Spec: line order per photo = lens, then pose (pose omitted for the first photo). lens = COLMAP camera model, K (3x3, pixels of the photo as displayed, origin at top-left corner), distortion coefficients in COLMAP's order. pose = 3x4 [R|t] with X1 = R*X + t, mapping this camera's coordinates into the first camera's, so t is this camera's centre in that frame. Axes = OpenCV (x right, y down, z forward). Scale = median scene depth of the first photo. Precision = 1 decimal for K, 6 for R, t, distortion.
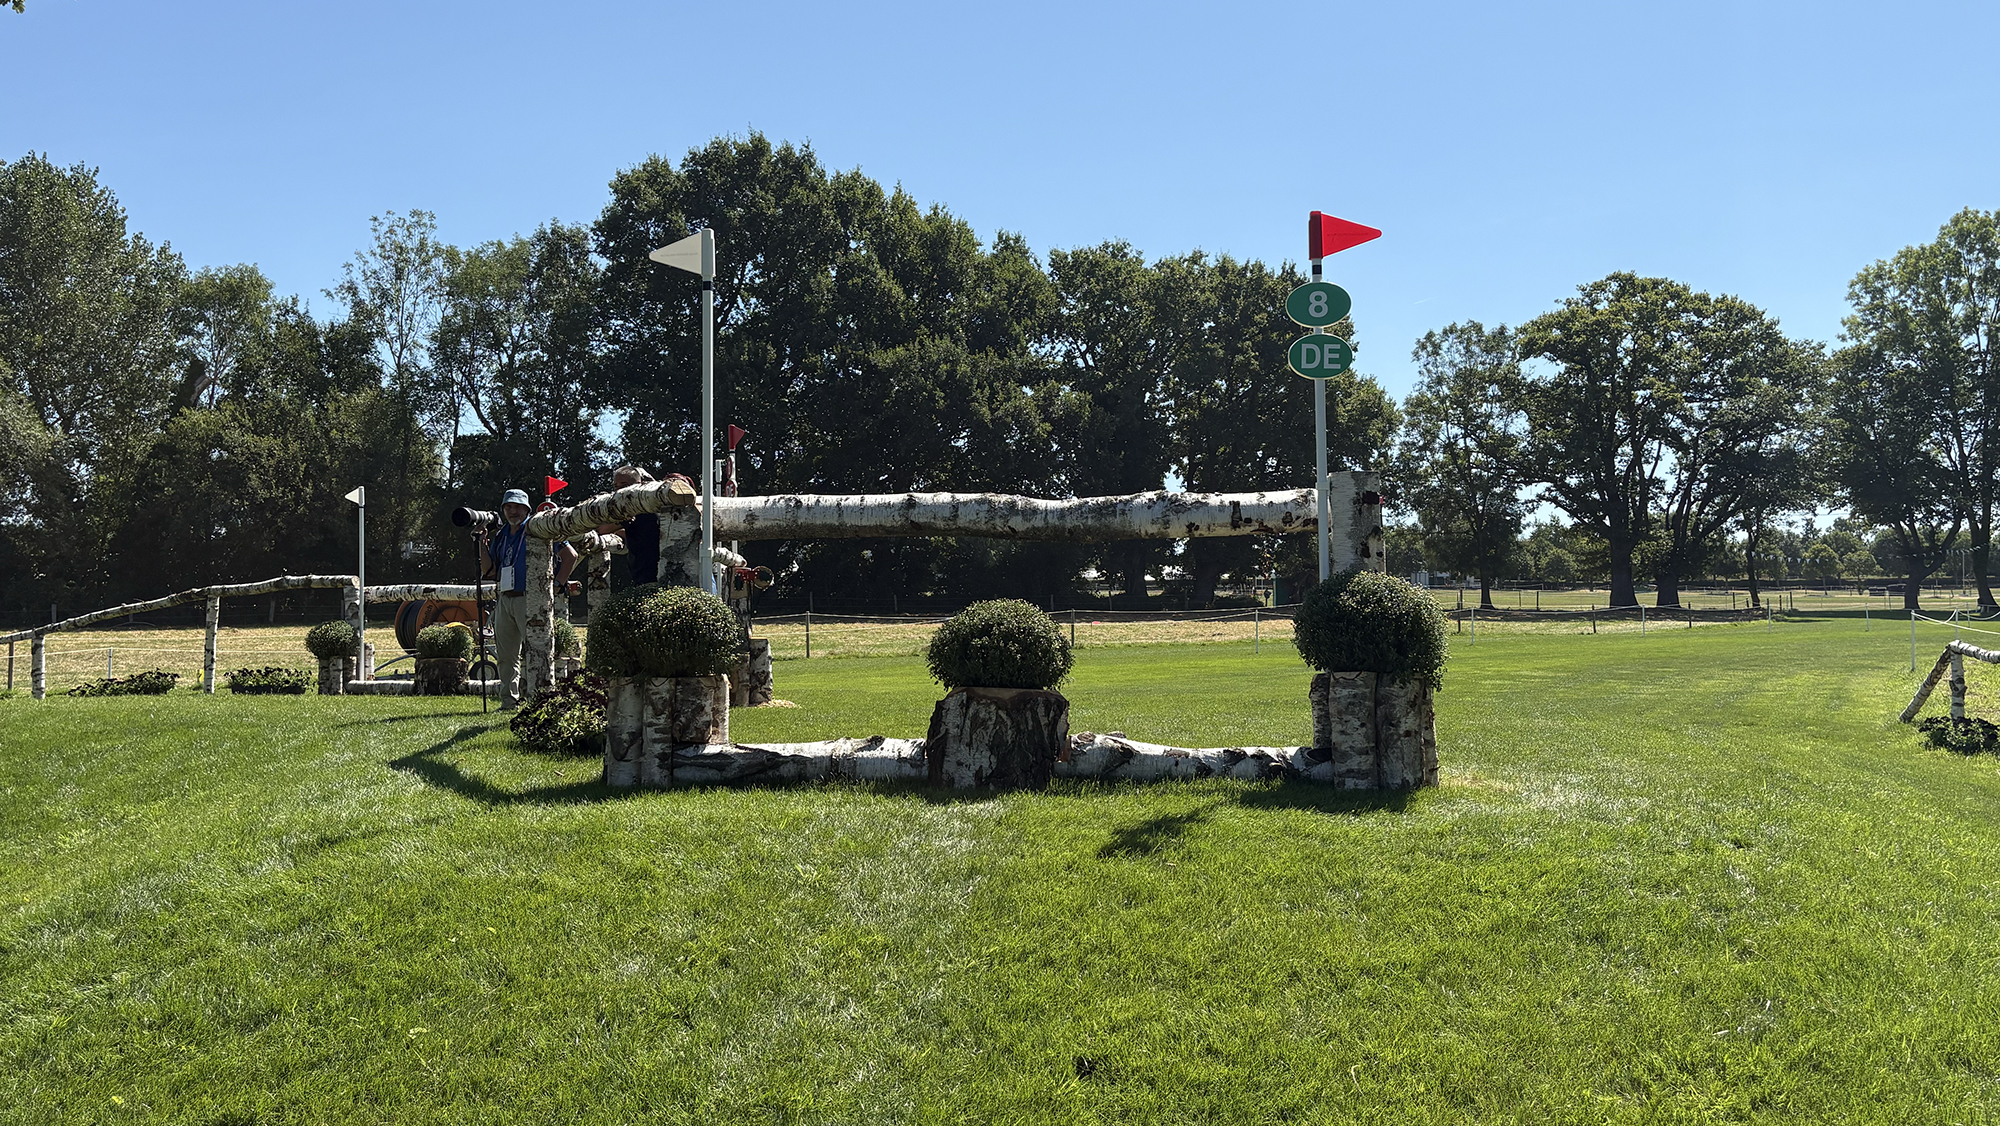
lens RADIAL K [[1673.5, 0, 990.9], [0, 1673.5, 519.0], [0, 0, 1]] dist [0.188546, -0.597399]
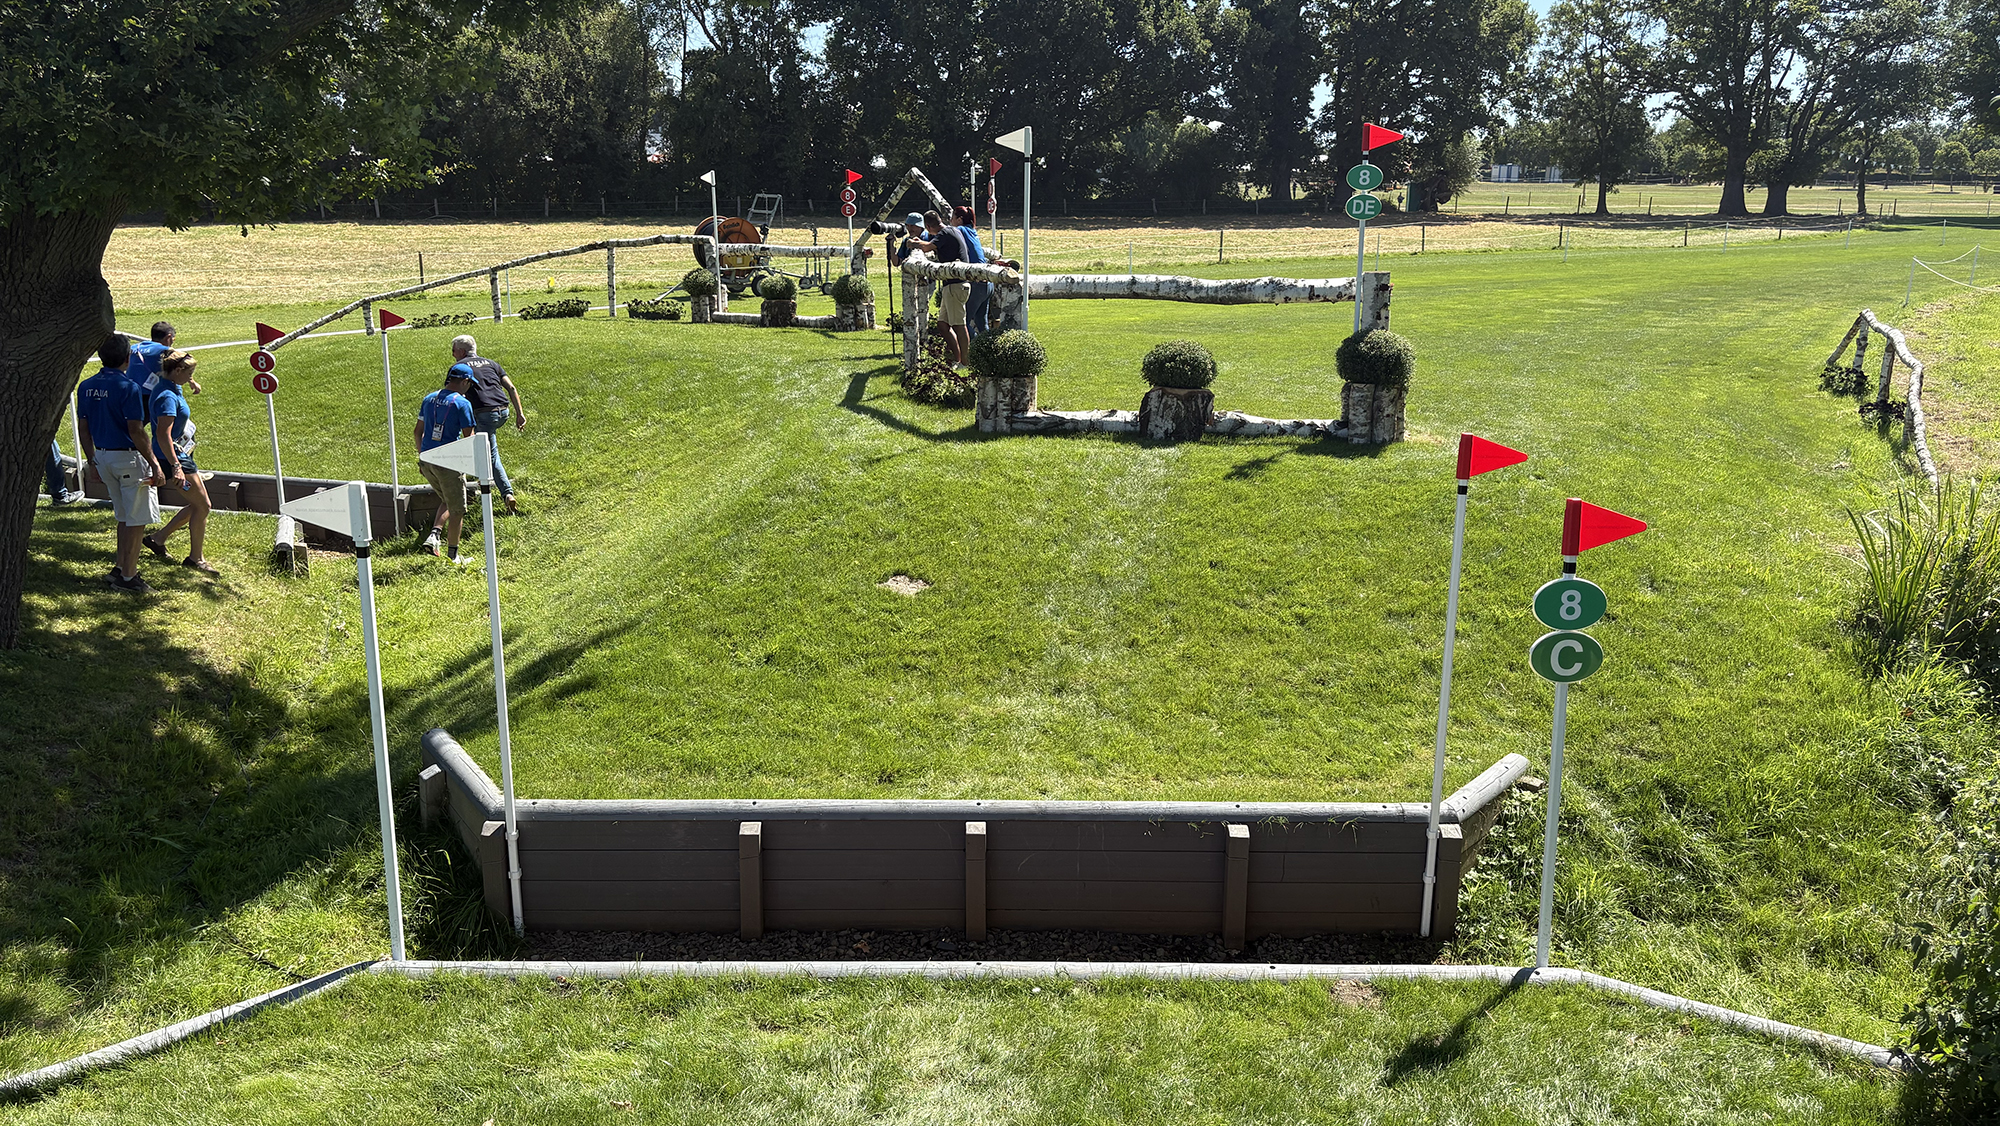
lens RADIAL K [[1512.4, 0, 987.0], [0, 1512.4, 569.8], [0, 0, 1]] dist [0.086954, -0.118448]
pose [[0.994940, 0.034866, -0.094229, -0.003956], [-0.005656, 0.955806, 0.293944, -0.019730], [0.100314, -0.291924, 0.951166, -0.070226]]
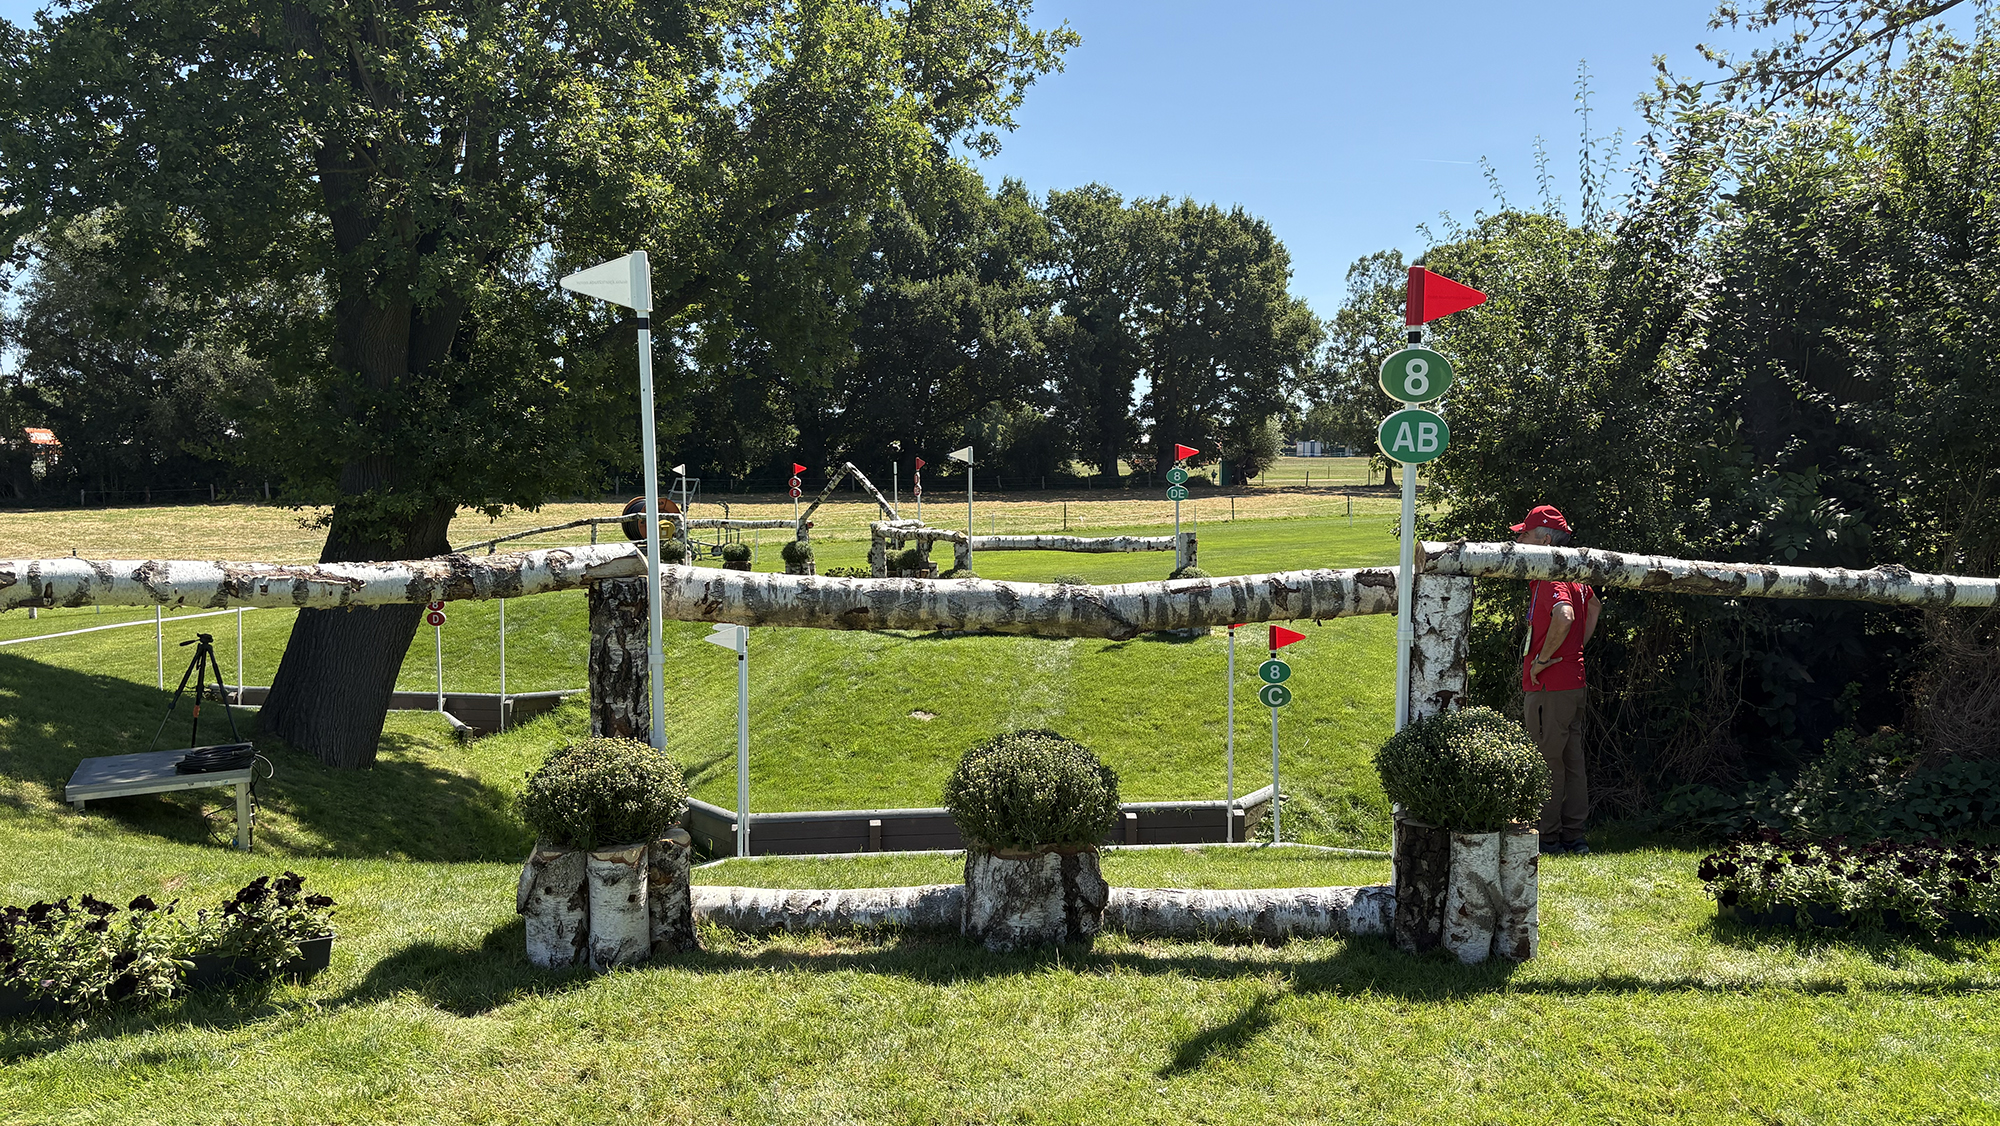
lens RADIAL K [[1503.9, 0, 953.0], [0, 1503.9, 569.2], [0, 0, 1]] dist [0.159792, -0.000271]
pose [[0.999876, 0.003775, -0.015319, -0.015571], [-0.001874, 0.992499, 0.122239, -0.027986], [0.015666, -0.122195, 0.992382, -0.161782]]
